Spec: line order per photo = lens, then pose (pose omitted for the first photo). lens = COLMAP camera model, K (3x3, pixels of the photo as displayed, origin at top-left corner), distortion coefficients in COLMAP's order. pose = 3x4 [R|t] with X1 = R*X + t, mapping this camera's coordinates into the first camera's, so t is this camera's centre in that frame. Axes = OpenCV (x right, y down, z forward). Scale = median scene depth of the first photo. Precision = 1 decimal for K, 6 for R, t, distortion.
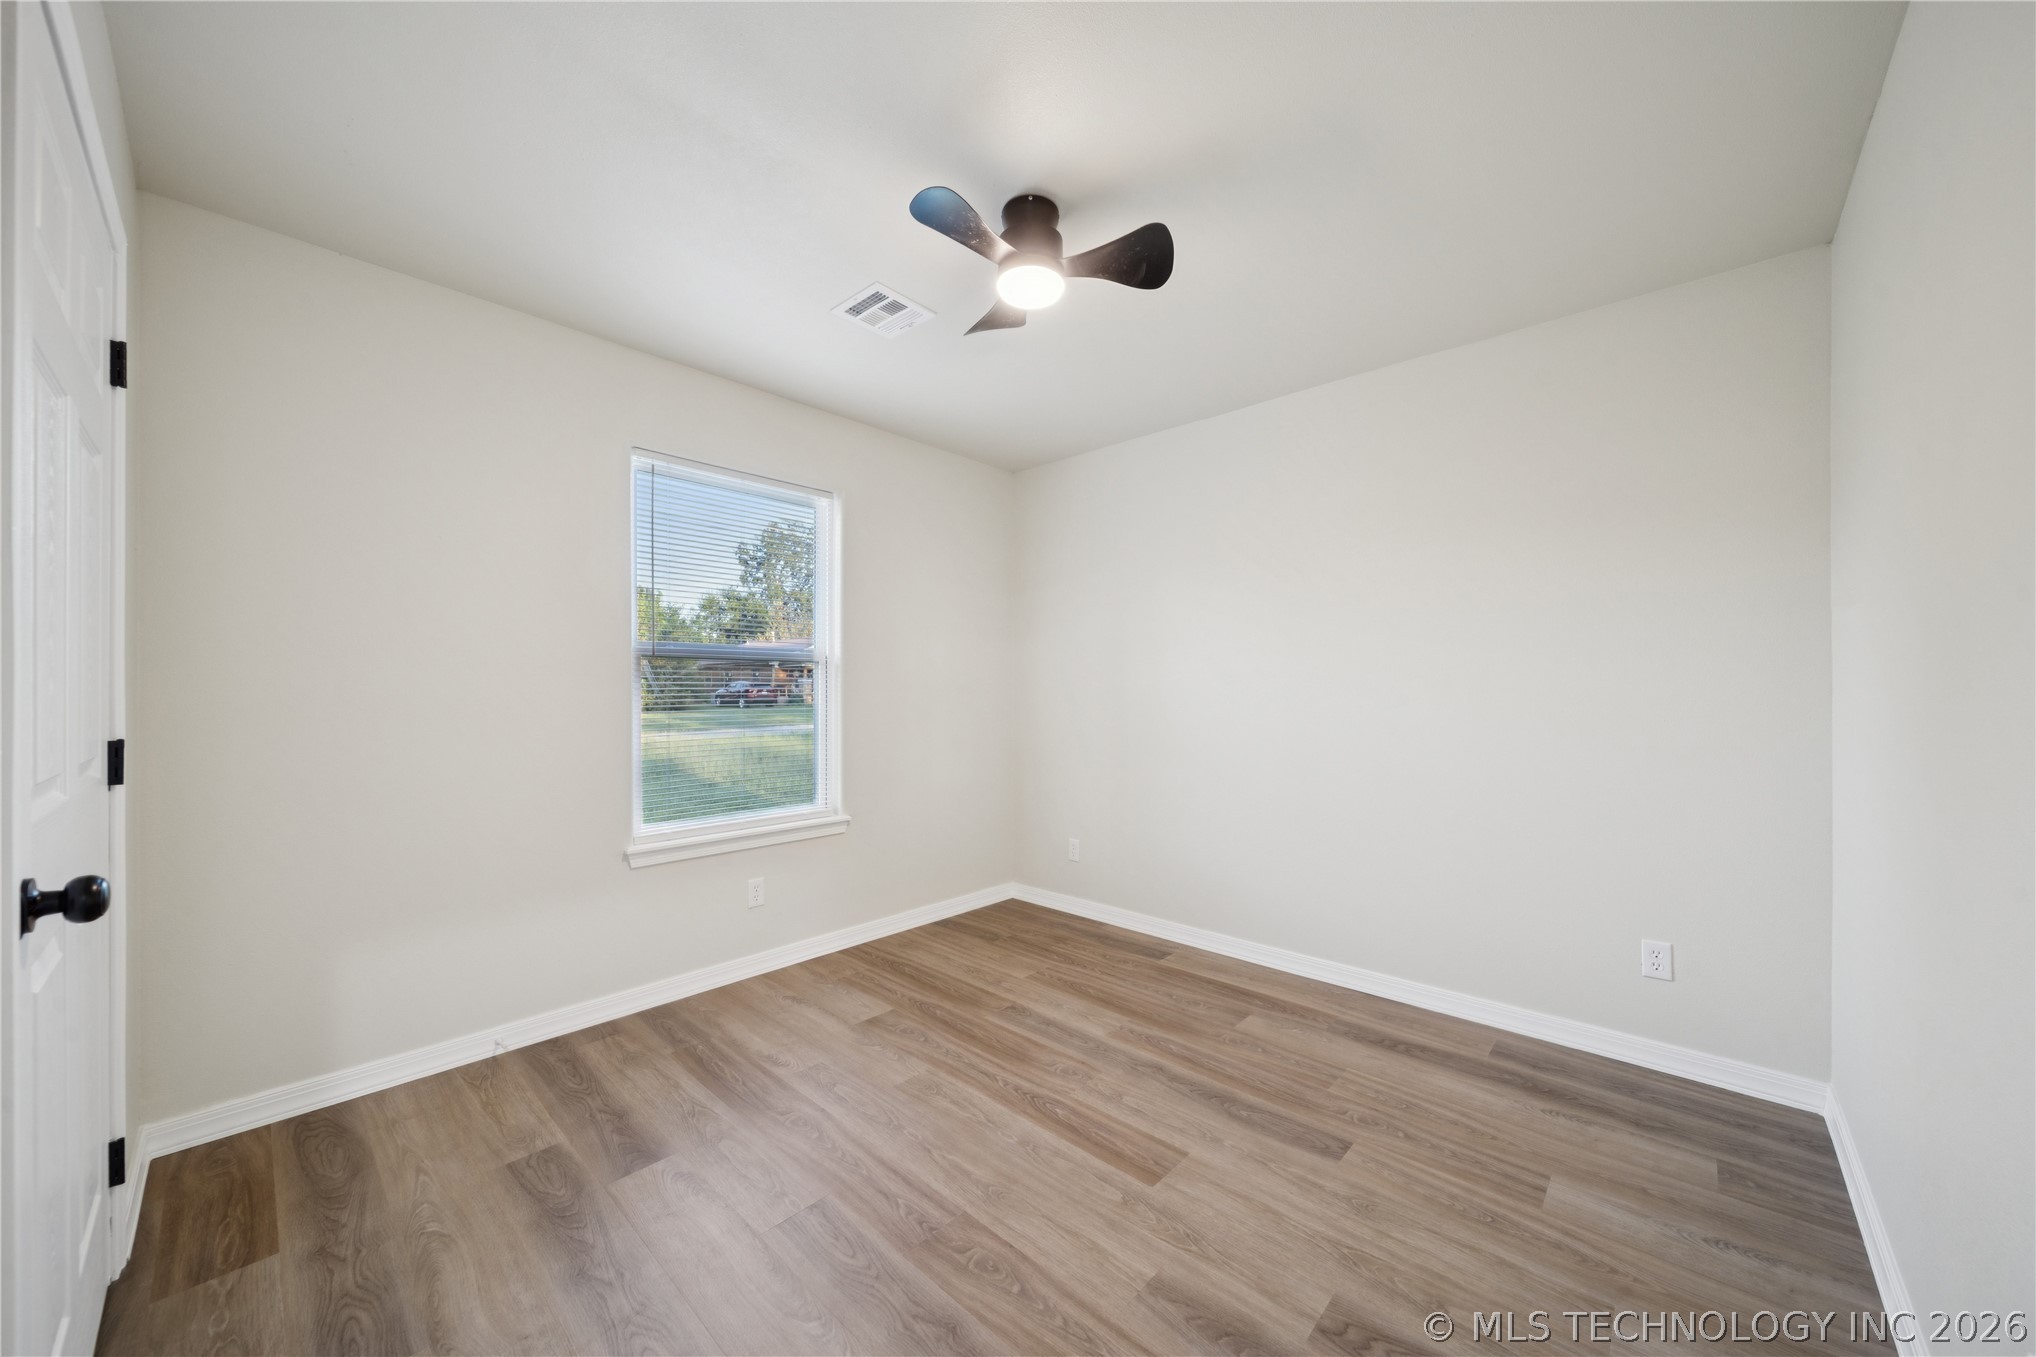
lens RADIAL K [[719.3, 0, 1029.5], [0, 719.3, 695.4], [0, 0, 1]] dist [-0.000529, -0.000145]
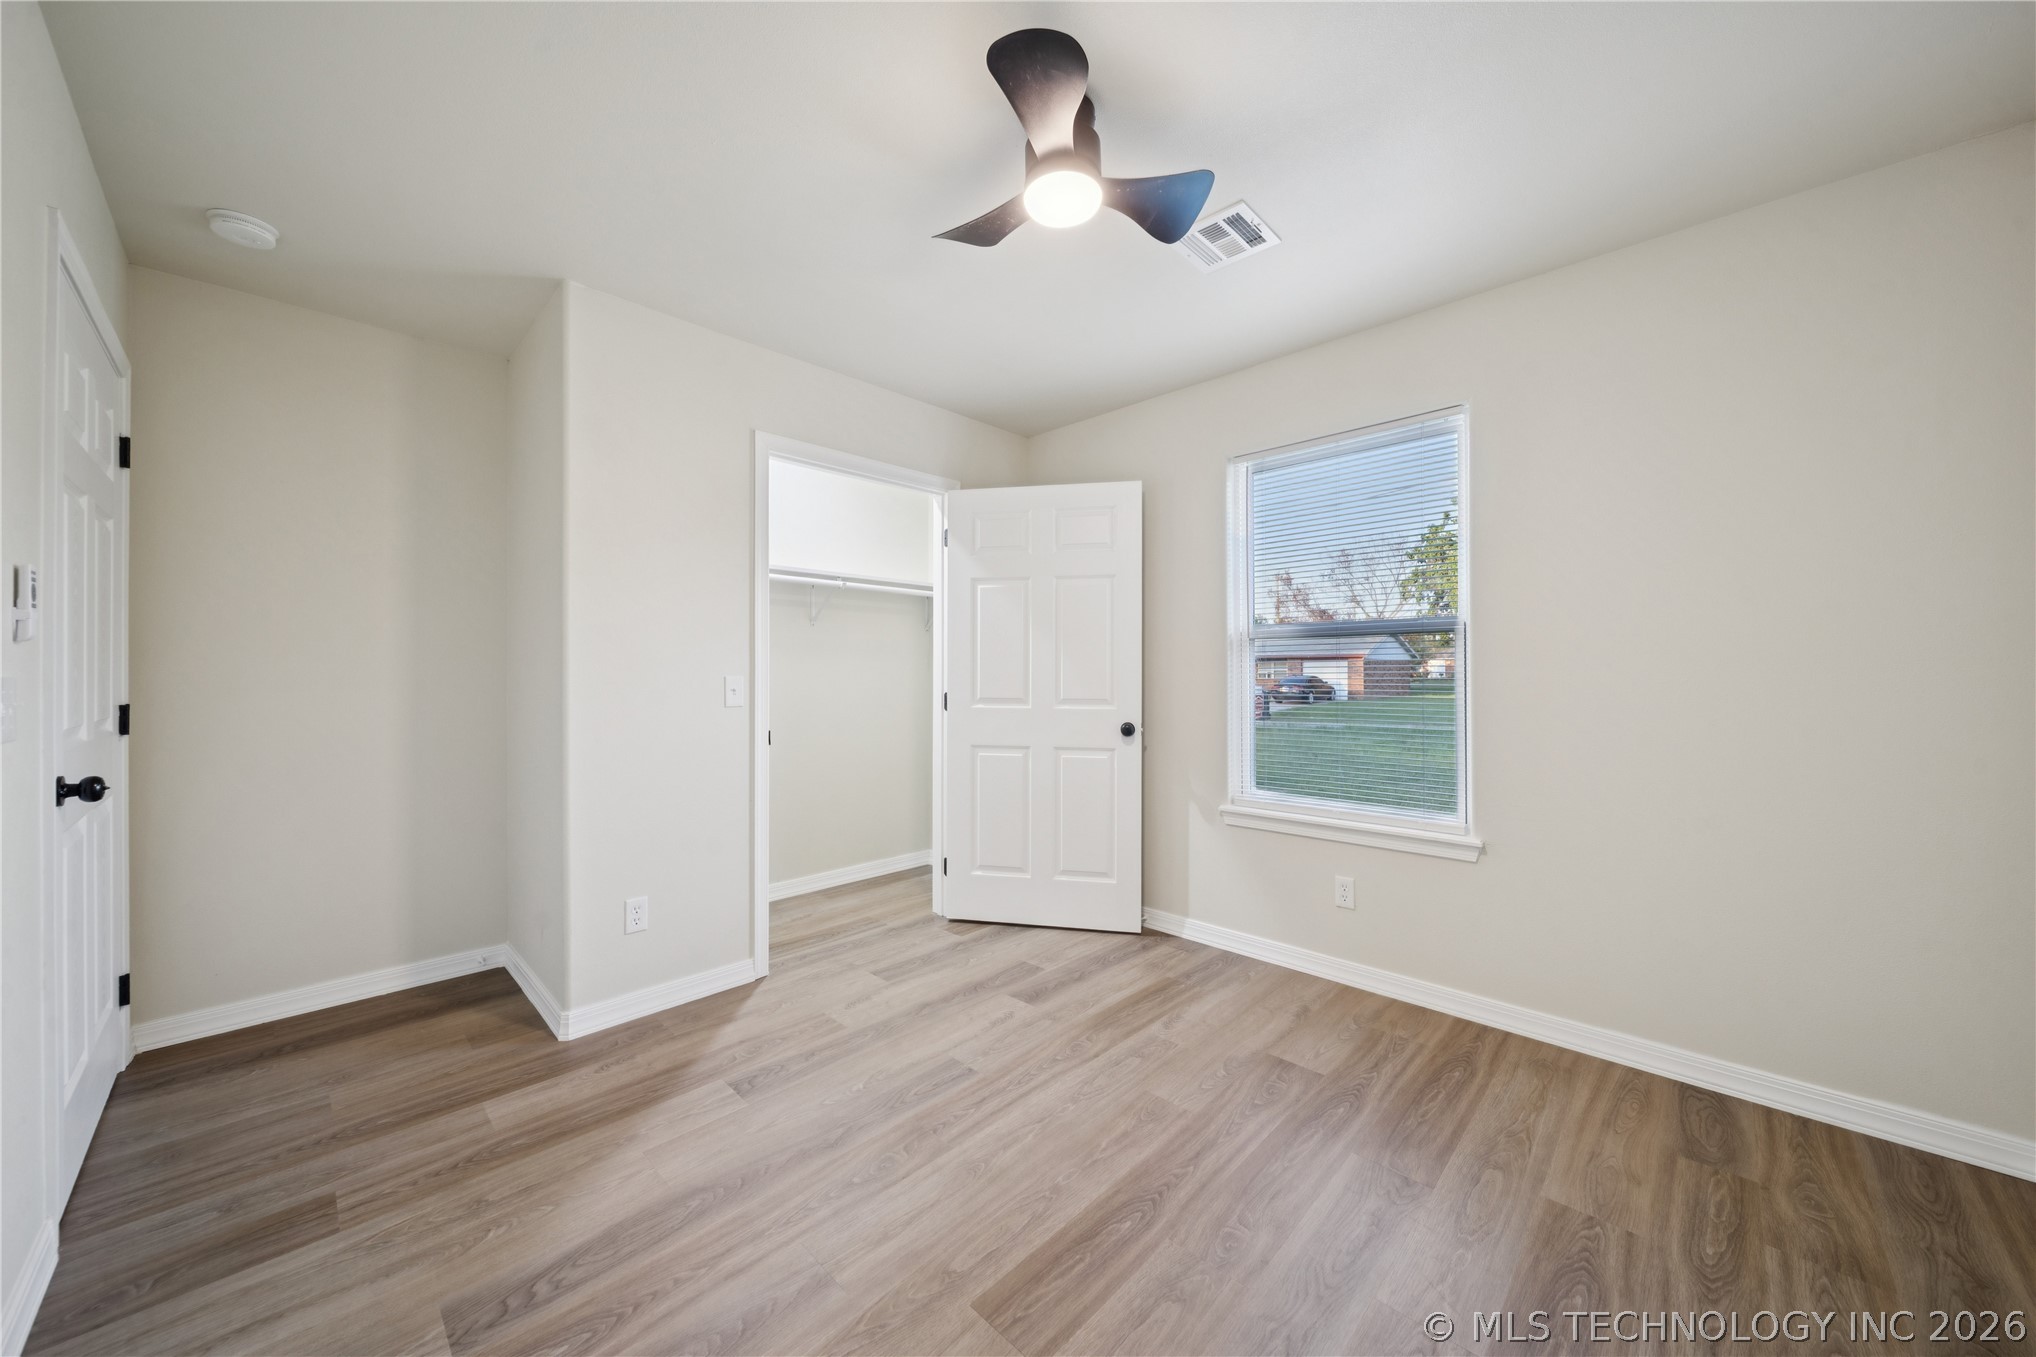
lens RADIAL K [[719.3, 0, 1008.6], [0, 719.3, 674.3], [0, 0, 1]] dist [-0.000529, -0.000145]
pose [[-0.037736, 0.000461, -0.999288, 0.639799], [-0.000779, 1.000000, 0.000491, -0.000938], [0.999287, 0.000797, -0.037736, 0.722315]]
